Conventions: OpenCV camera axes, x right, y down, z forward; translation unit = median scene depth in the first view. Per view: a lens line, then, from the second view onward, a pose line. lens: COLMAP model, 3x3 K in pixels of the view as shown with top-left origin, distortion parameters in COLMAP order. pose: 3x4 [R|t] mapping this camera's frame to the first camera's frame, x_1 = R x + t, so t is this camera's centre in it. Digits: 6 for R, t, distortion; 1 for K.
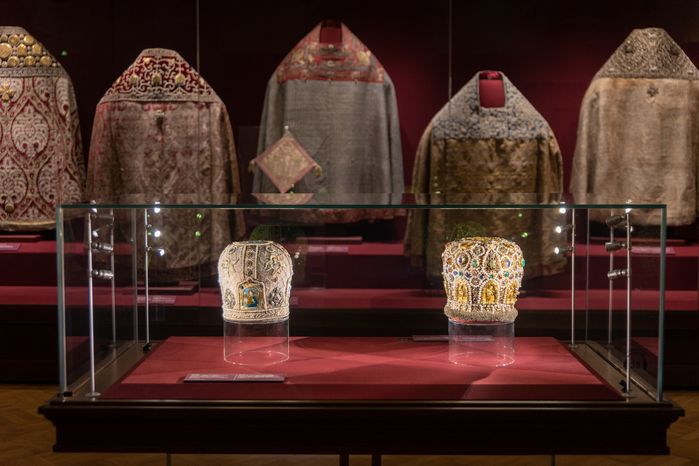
lens RADIAL K [[968.6, 0, 349.5], [0, 968.6, 233.0], [0, 0, 1]] dist [-0.029092, -0.116023]
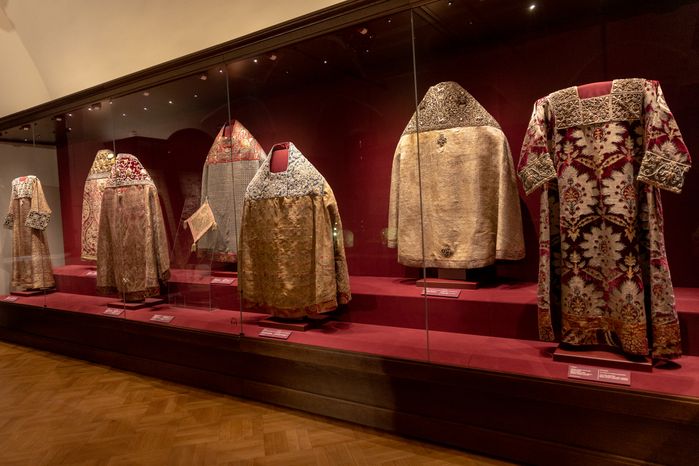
lens RADIAL K [[480.8, 0, 349.6], [0, 480.8, 221.1], [0, 0, 1]] dist [0.001756, 0.000231]
pose [[0.843724, -0.033486, -0.535732, 0.542538], [0.012474, 0.999006, -0.042797, -0.040425], [0.536632, 0.029426, 0.843303, 0.533652]]
